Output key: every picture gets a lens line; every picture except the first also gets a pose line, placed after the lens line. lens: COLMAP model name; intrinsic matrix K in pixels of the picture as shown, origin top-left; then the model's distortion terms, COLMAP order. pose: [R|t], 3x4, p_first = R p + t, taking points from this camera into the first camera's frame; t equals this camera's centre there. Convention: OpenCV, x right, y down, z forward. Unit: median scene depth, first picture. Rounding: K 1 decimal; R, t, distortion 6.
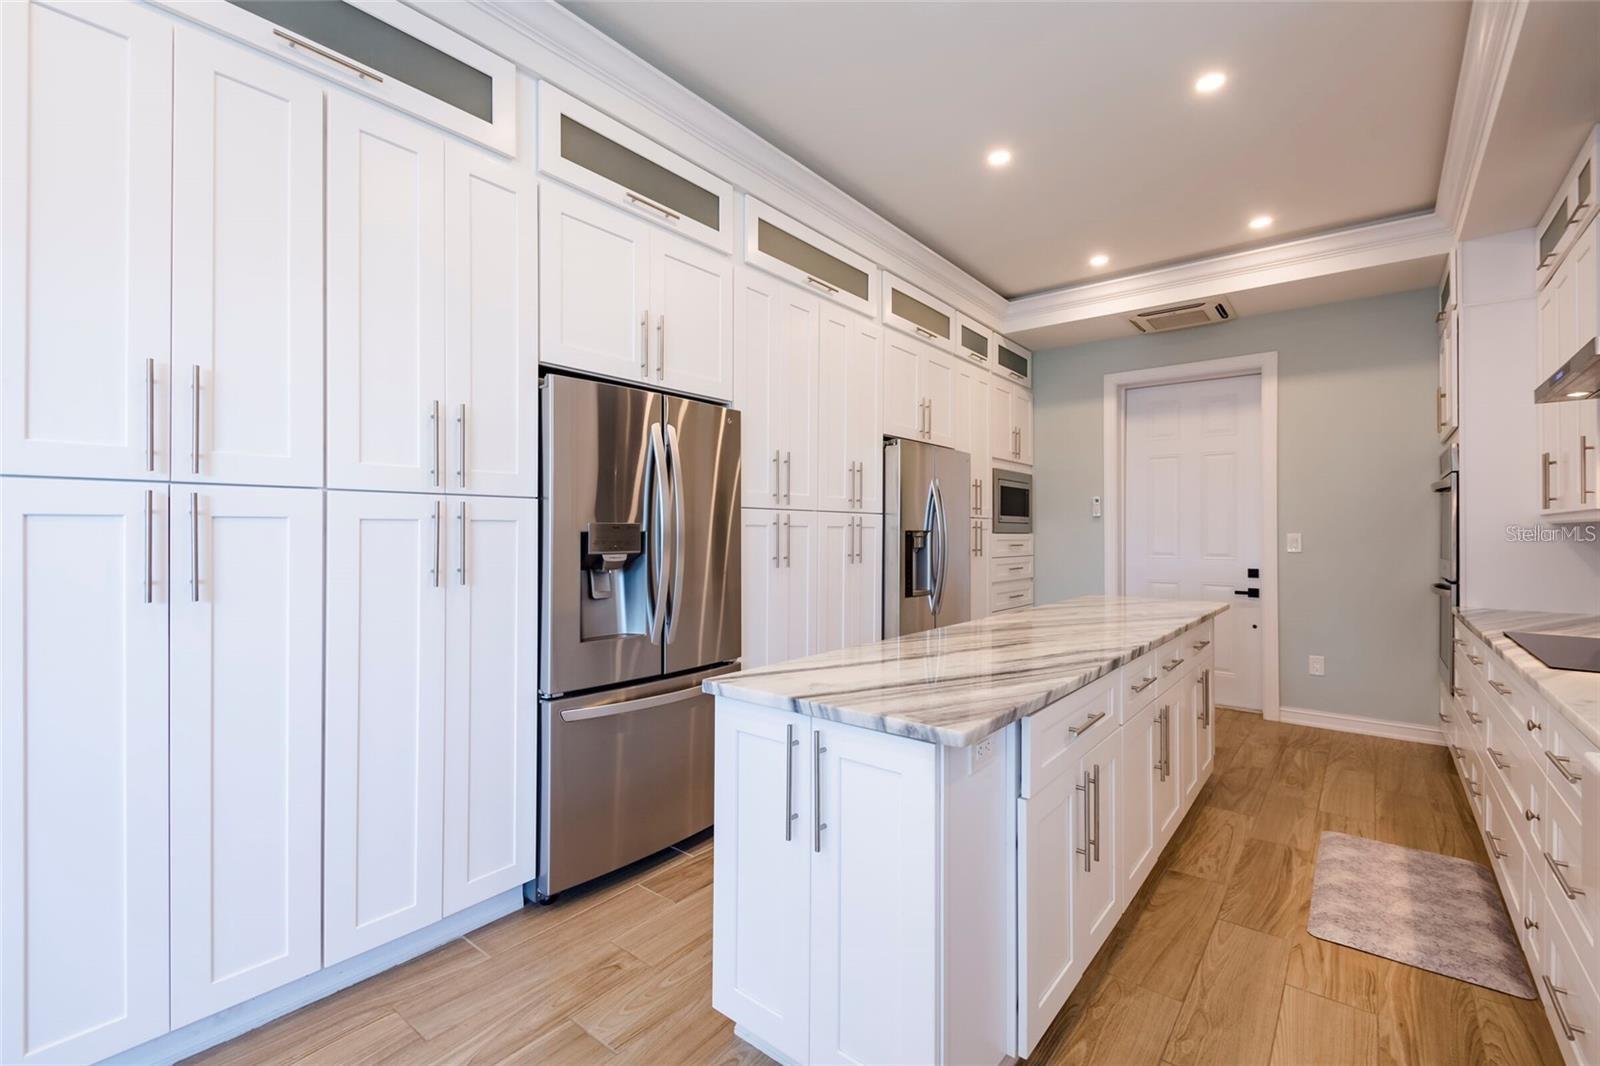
lens RADIAL K [[705.6, 0, 790.4], [0, 705.6, 525.3], [0, 0, 1]] dist [0.022781, -0.012213]
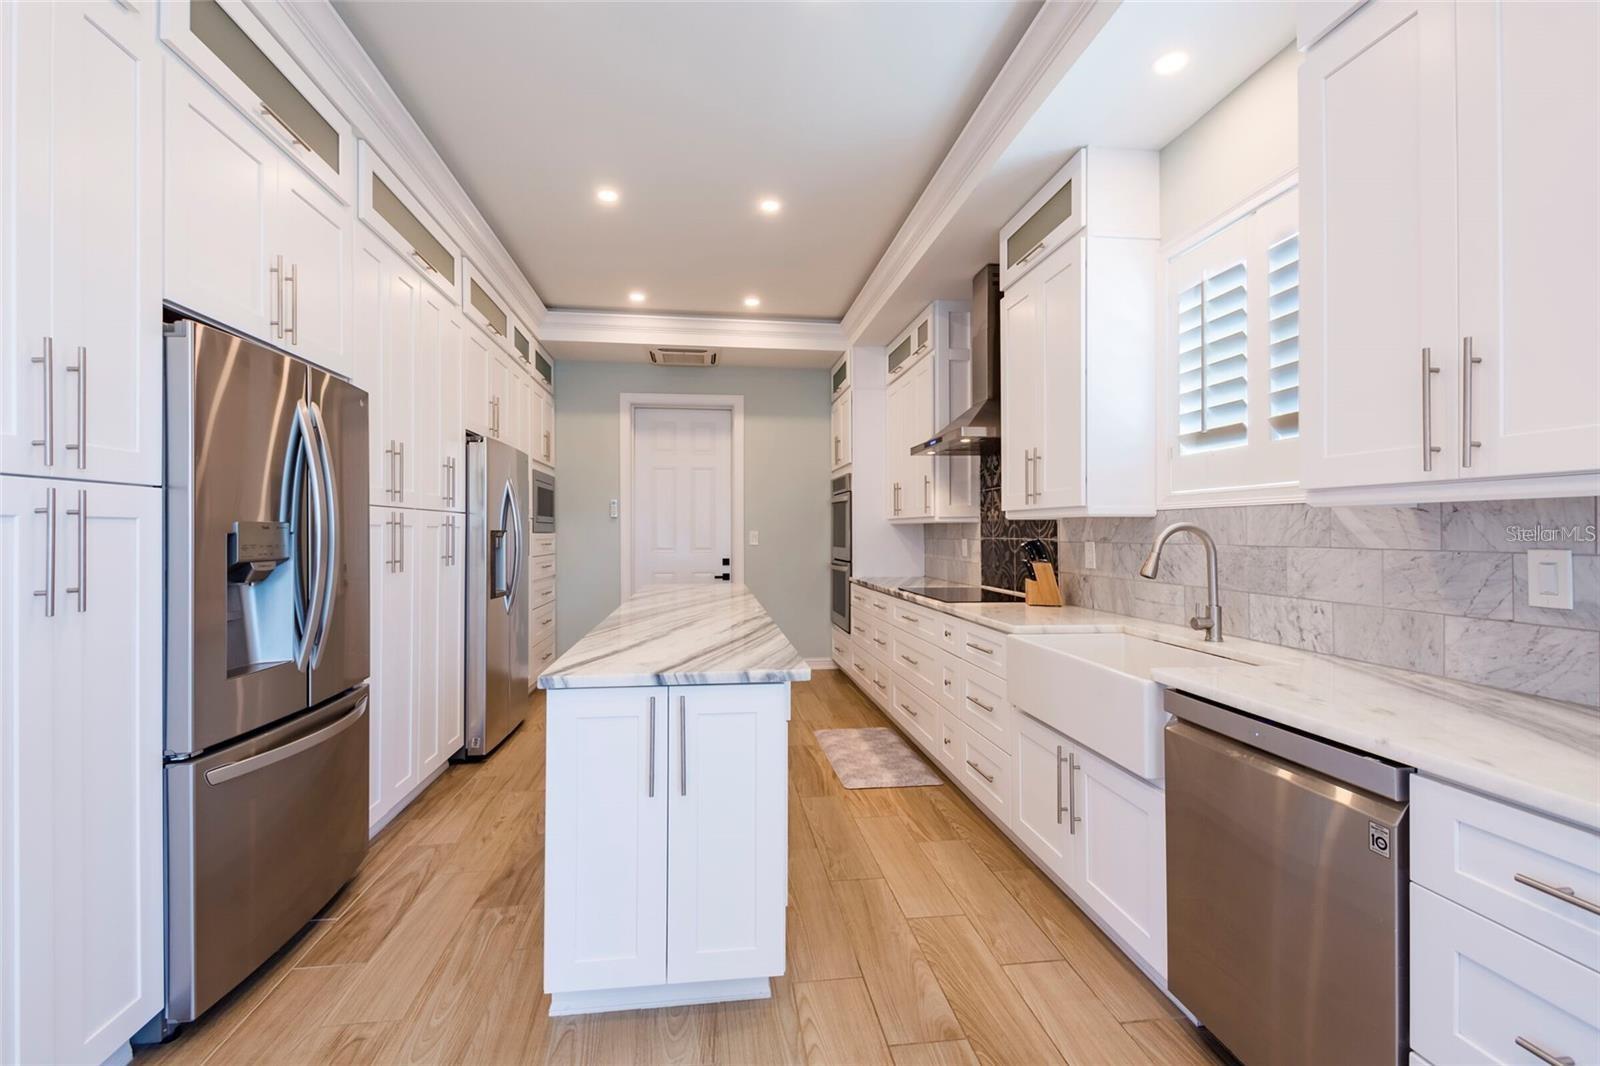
lens RADIAL K [[705.6, 0, 803.9], [0, 705.6, 528.4], [0, 0, 1]] dist [0.022781, -0.012213]
pose [[0.680517, -0.002641, 0.732727, -0.315169], [-0.001307, 0.999988, 0.004818, -0.000680], [-0.732731, -0.004237, 0.680505, 0.014015]]
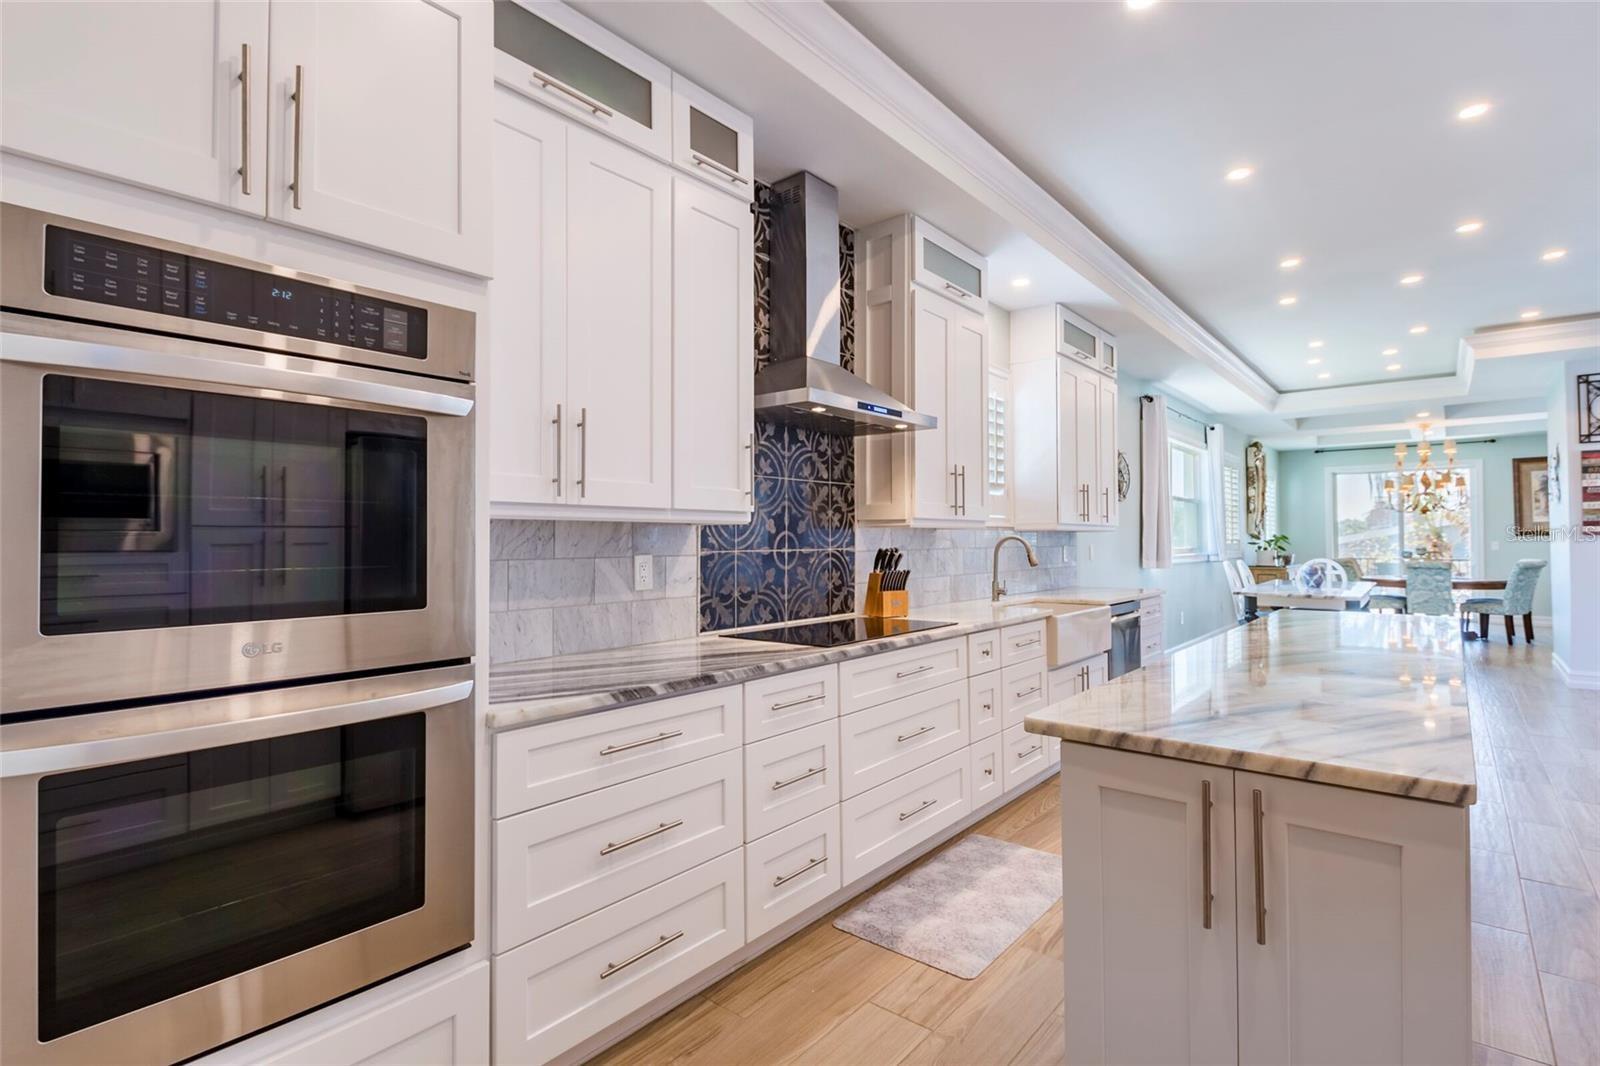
lens RADIAL K [[759.7, 0, 805.4], [0, 759.7, 525.9], [0, 0, 1]] dist [0.016209, -0.009772]
pose [[-0.999968, -0.001542, 0.007853, 0.824617], [-0.001778, 0.999545, -0.030105, 0.021358], [-0.007803, -0.030118, -0.999516, 1.590466]]
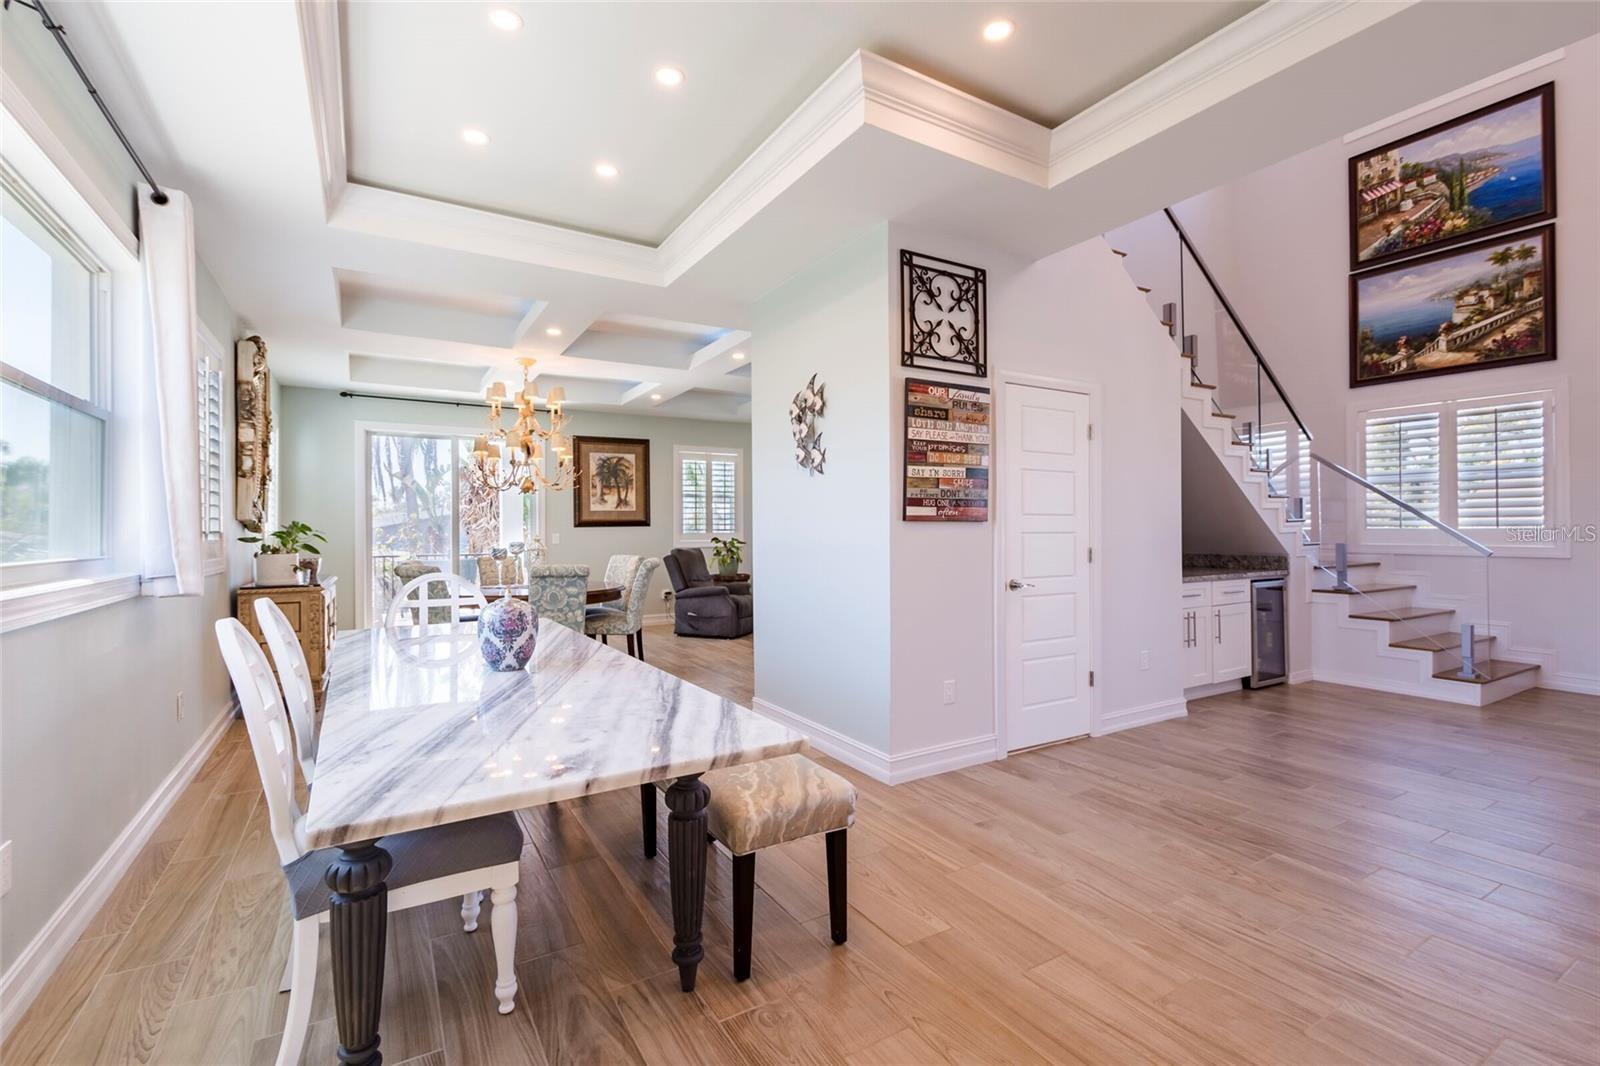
lens RADIAL K [[705.6, 0, 783.6], [0, 705.6, 527.4], [0, 0, 1]] dist [0.022781, -0.012213]
pose [[-0.351511, -0.005670, -0.936167, -0.106322], [0.013522, 0.999847, -0.011133, -0.000581], [0.936086, -0.016573, -0.351381, -0.213717]]
